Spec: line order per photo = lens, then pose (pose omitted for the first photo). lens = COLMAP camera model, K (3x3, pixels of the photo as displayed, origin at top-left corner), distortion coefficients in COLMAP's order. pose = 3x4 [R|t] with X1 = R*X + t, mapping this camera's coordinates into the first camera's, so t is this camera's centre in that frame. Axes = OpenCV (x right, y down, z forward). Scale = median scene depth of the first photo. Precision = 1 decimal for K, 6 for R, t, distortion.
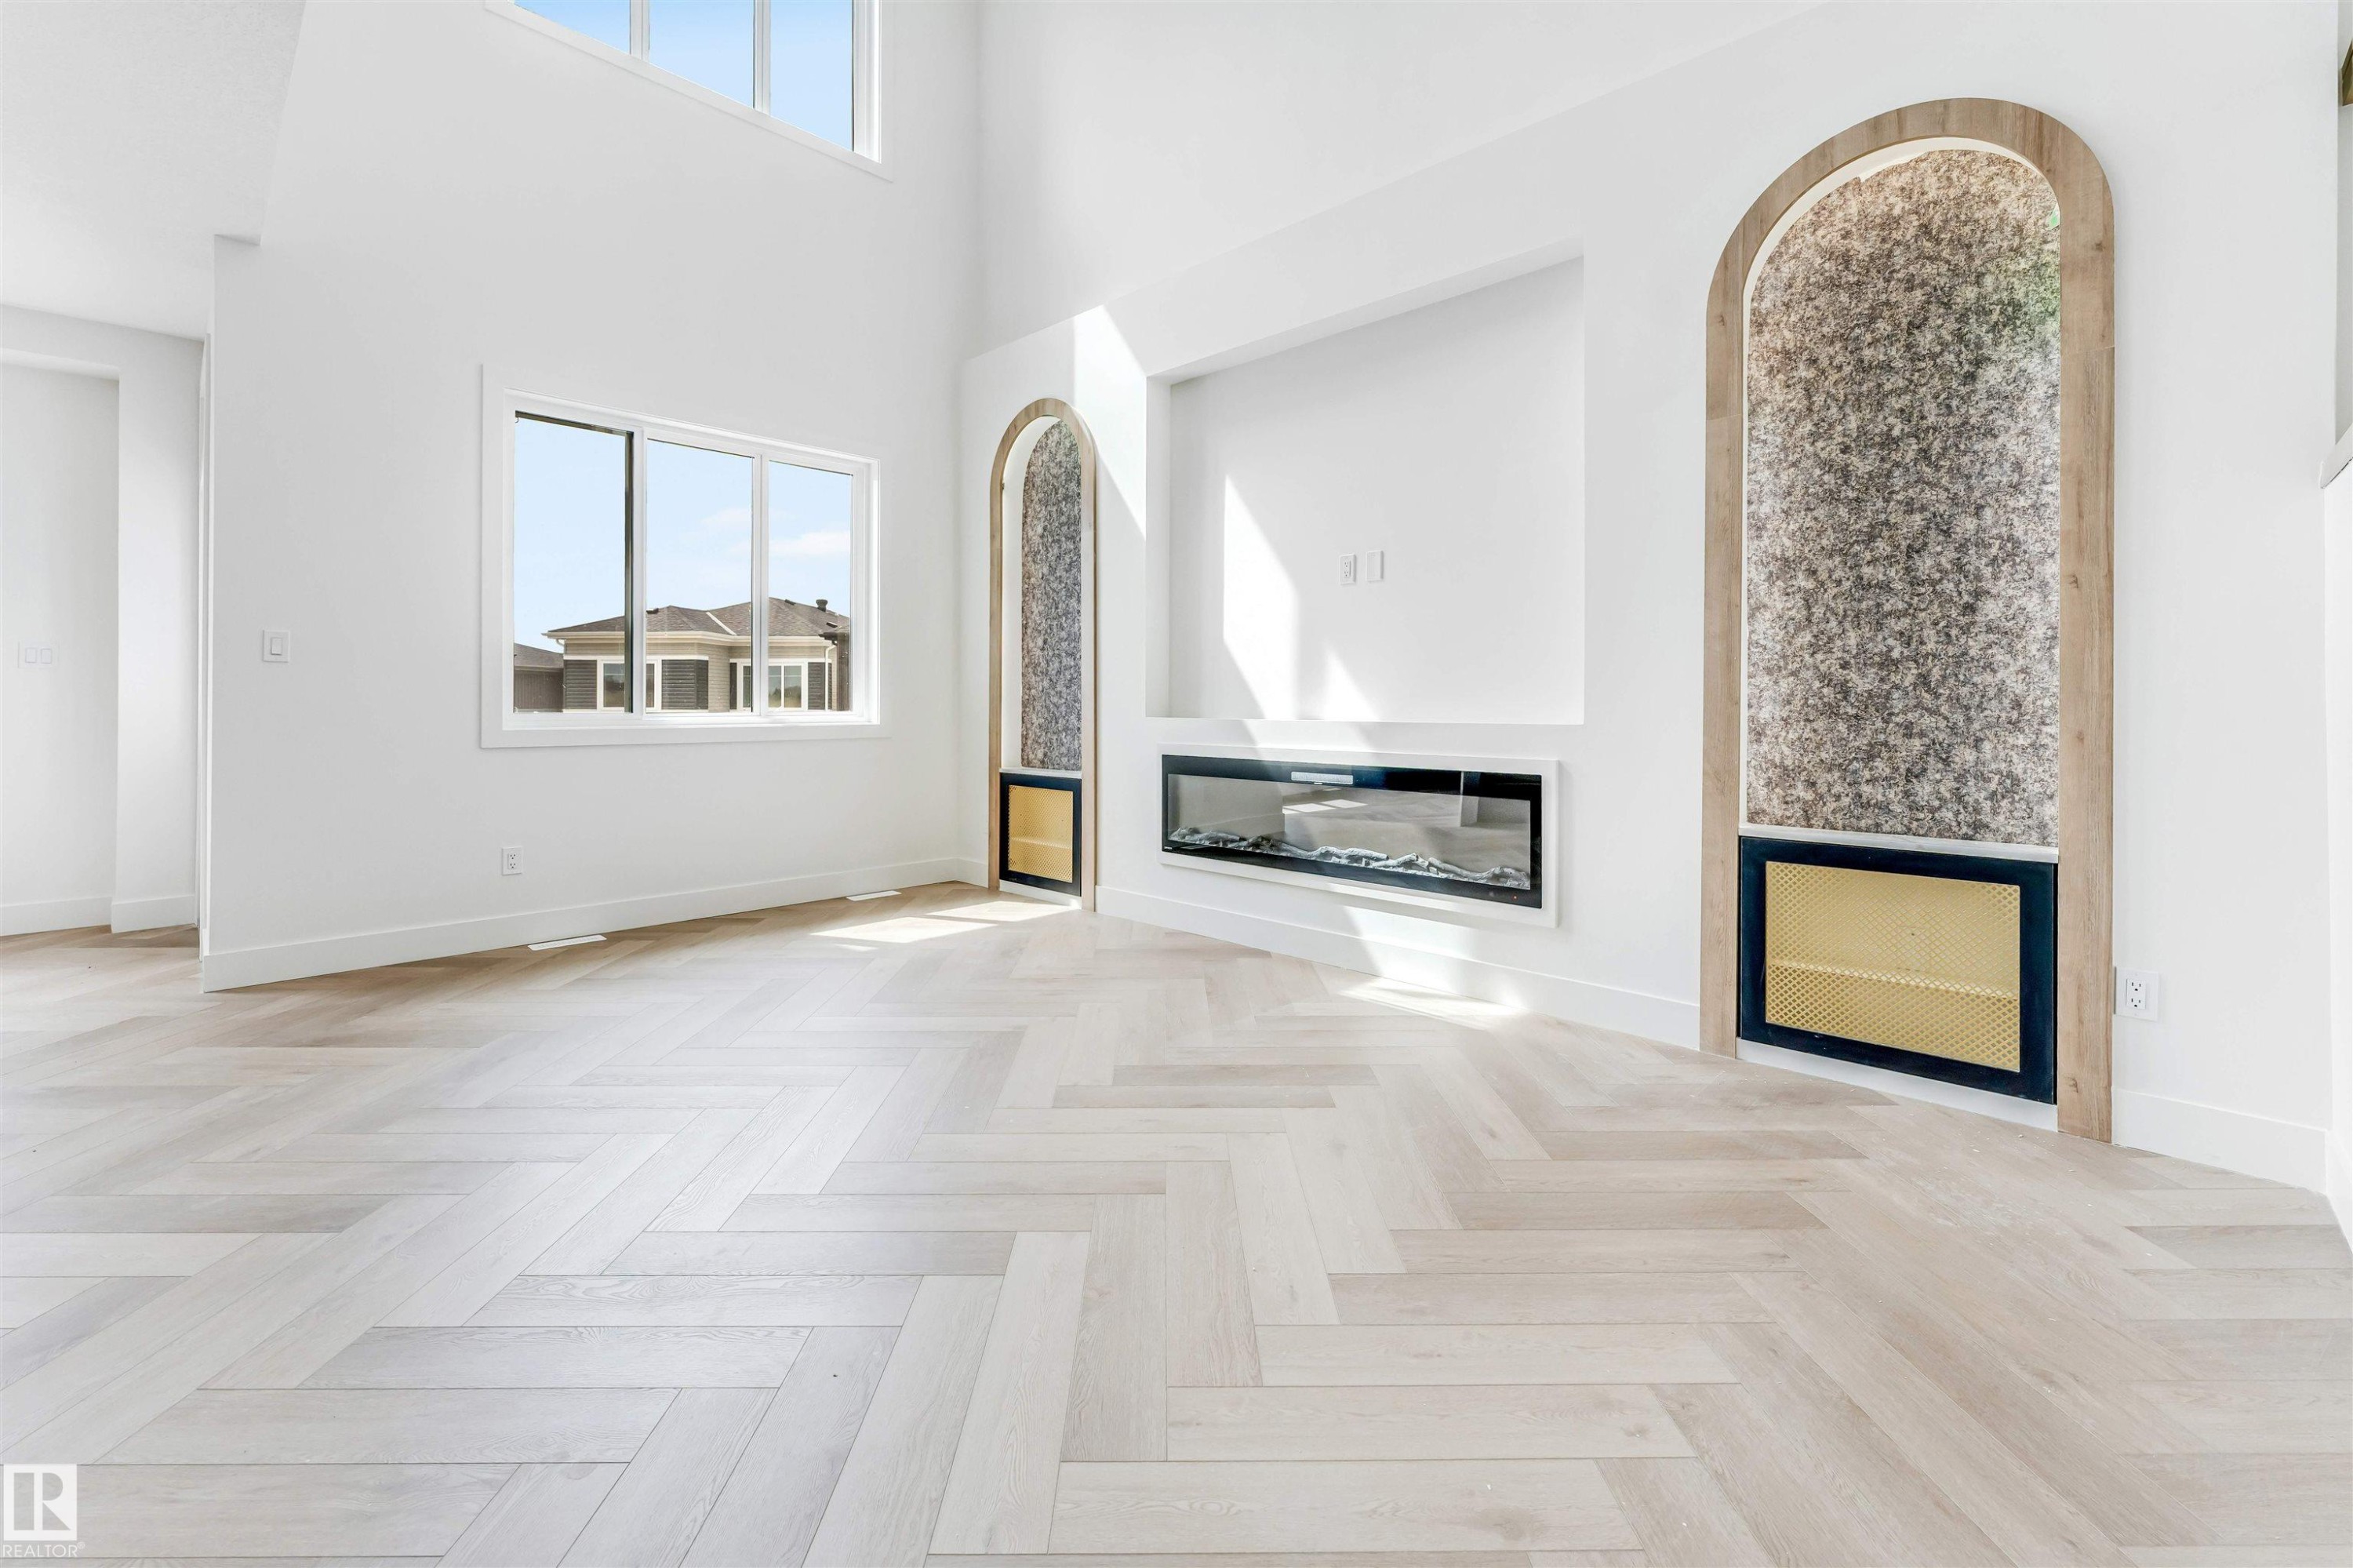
lens RADIAL K [[959.3, 0, 1177.6], [0, 959.3, 701.8], [0, 0, 1]] dist [-0.004019, 0.000835]
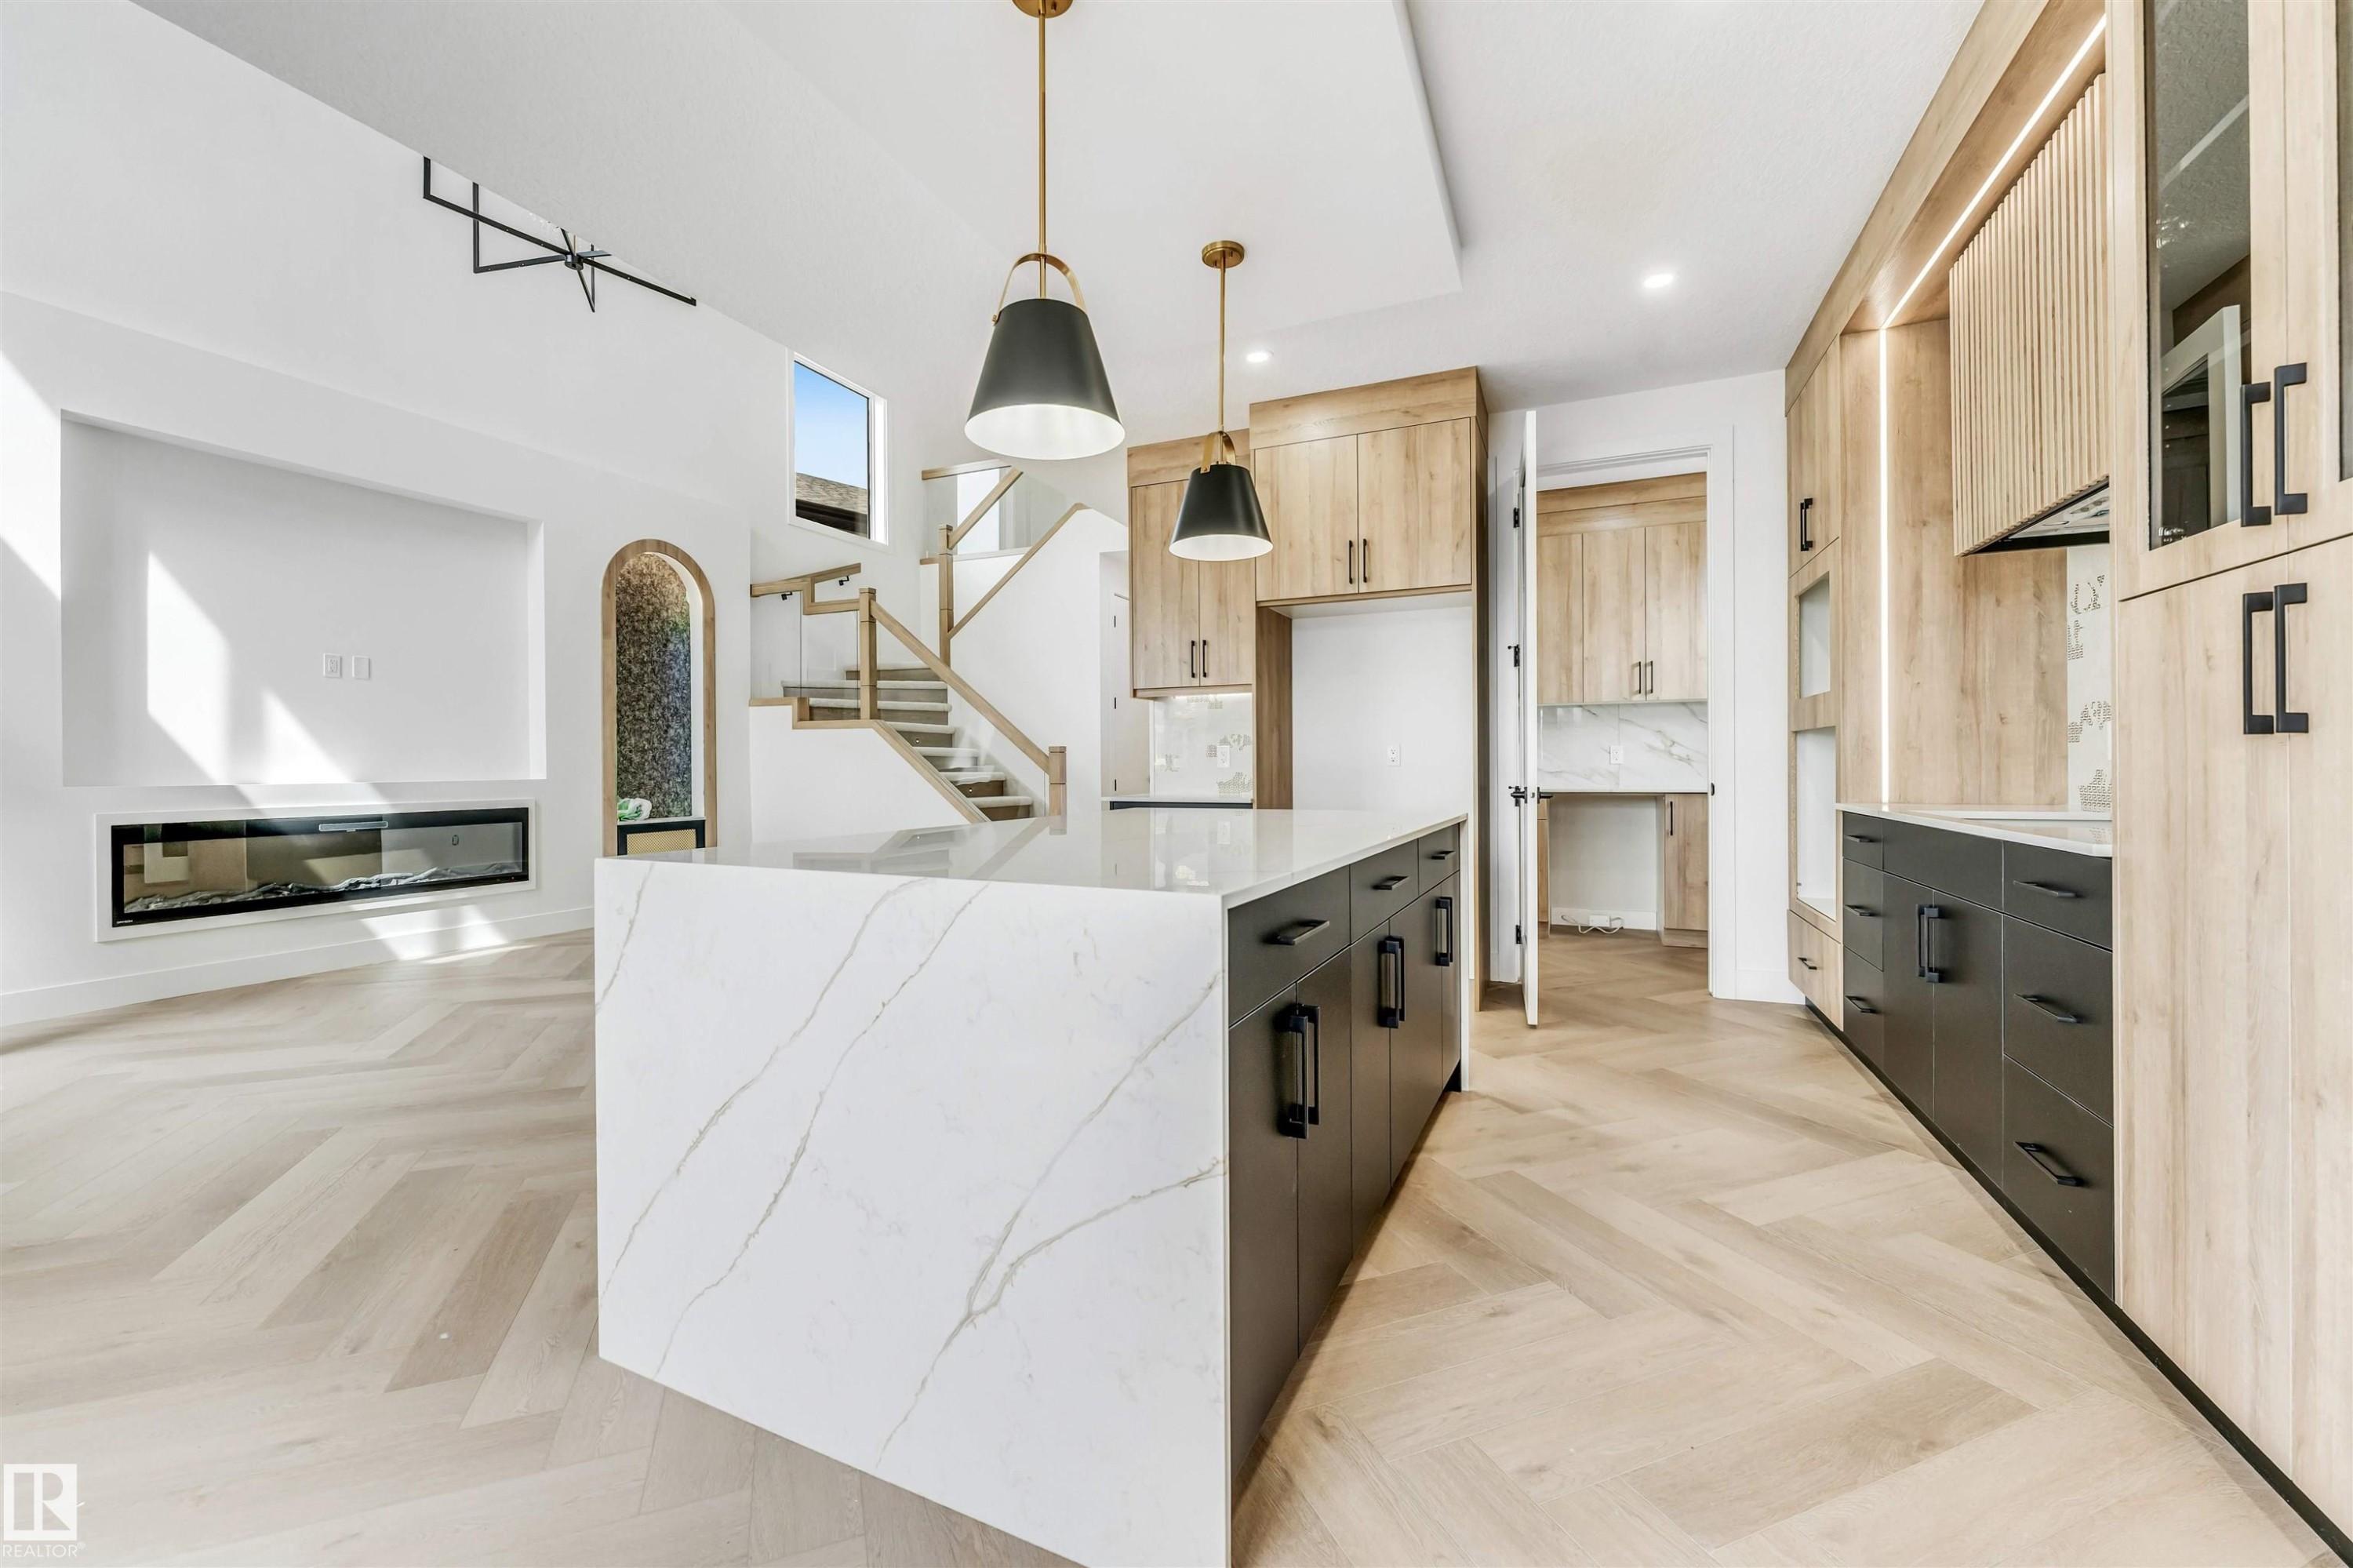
lens RADIAL K [[959.3, 0, 1165.5], [0, 959.3, 767.1], [0, 0, 1]] dist [-0.004019, 0.000835]
pose [[-0.324325, -0.007245, 0.945918, -1.496115], [0.000497, 0.999969, 0.007830, -0.012528], [-0.945945, 0.003009, -0.324312, 0.378204]]
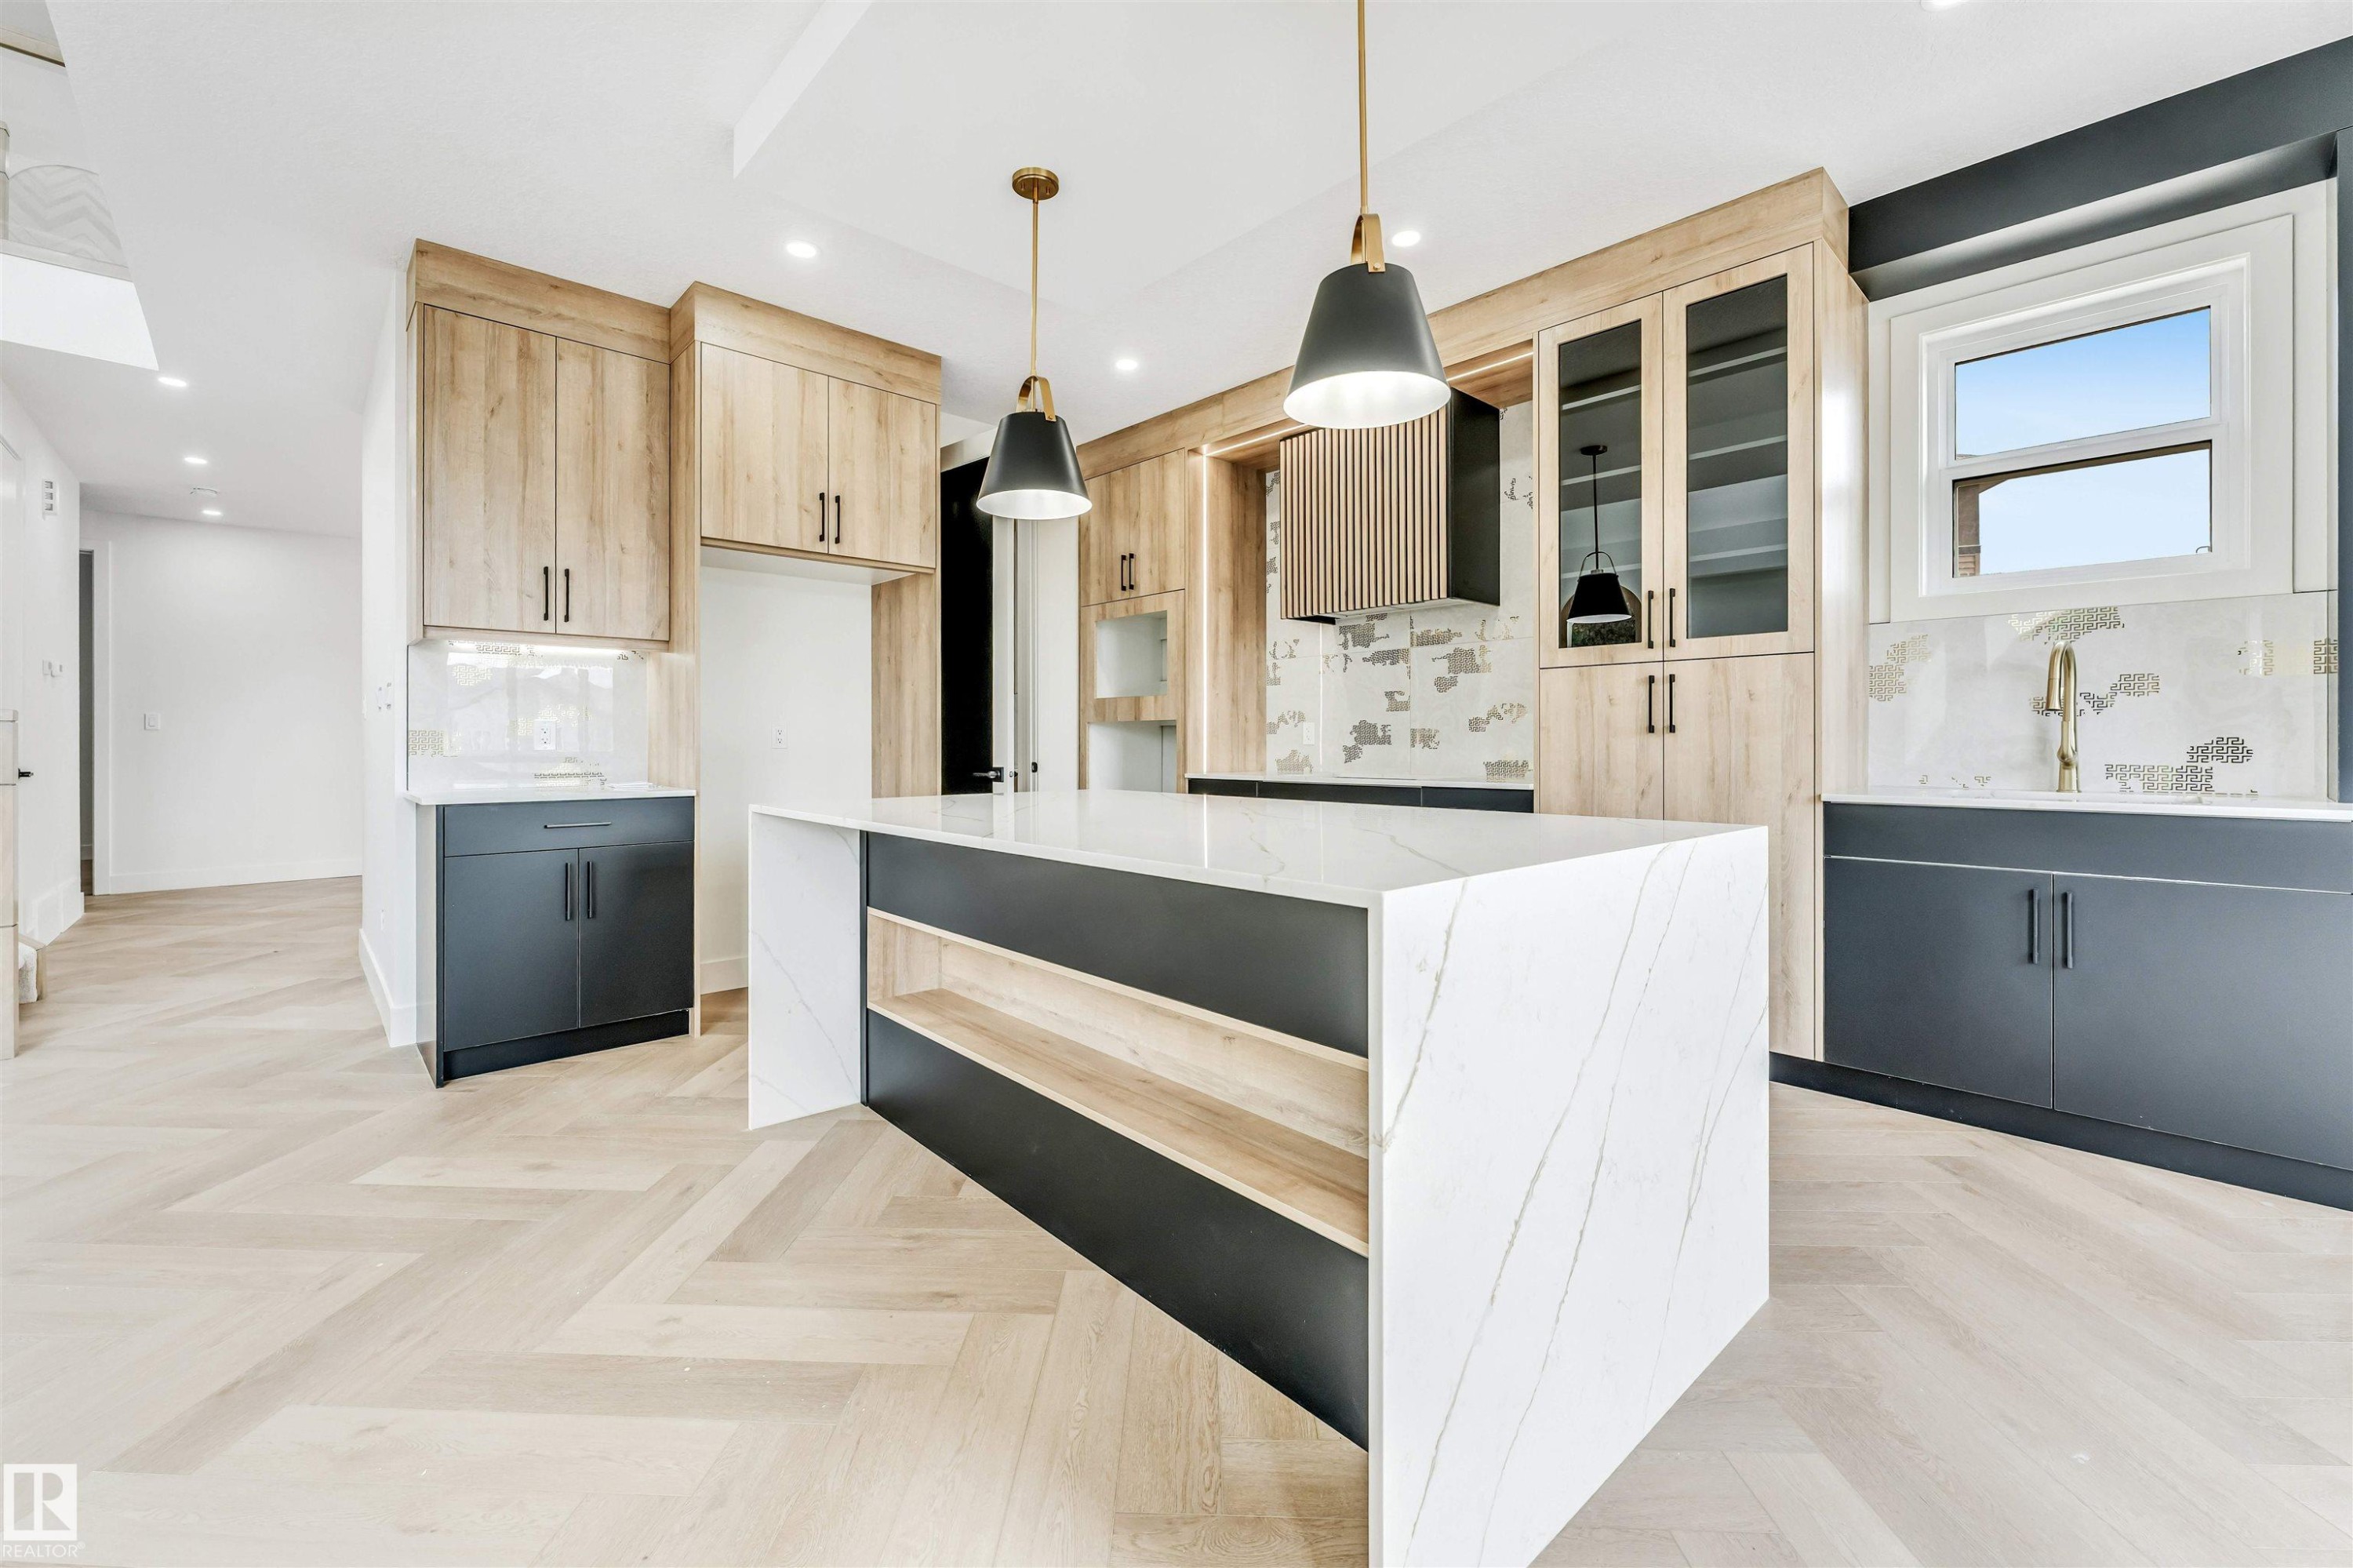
lens RADIAL K [[959.3, 0, 1156.9], [0, 959.3, 725.3], [0, 0, 1]] dist [-0.004019, 0.000835]
pose [[-0.997782, -0.003552, 0.066479, -0.924420], [-0.005211, 0.999679, -0.024803, -0.004962], [-0.066369, -0.025094, -0.997480, 0.765533]]
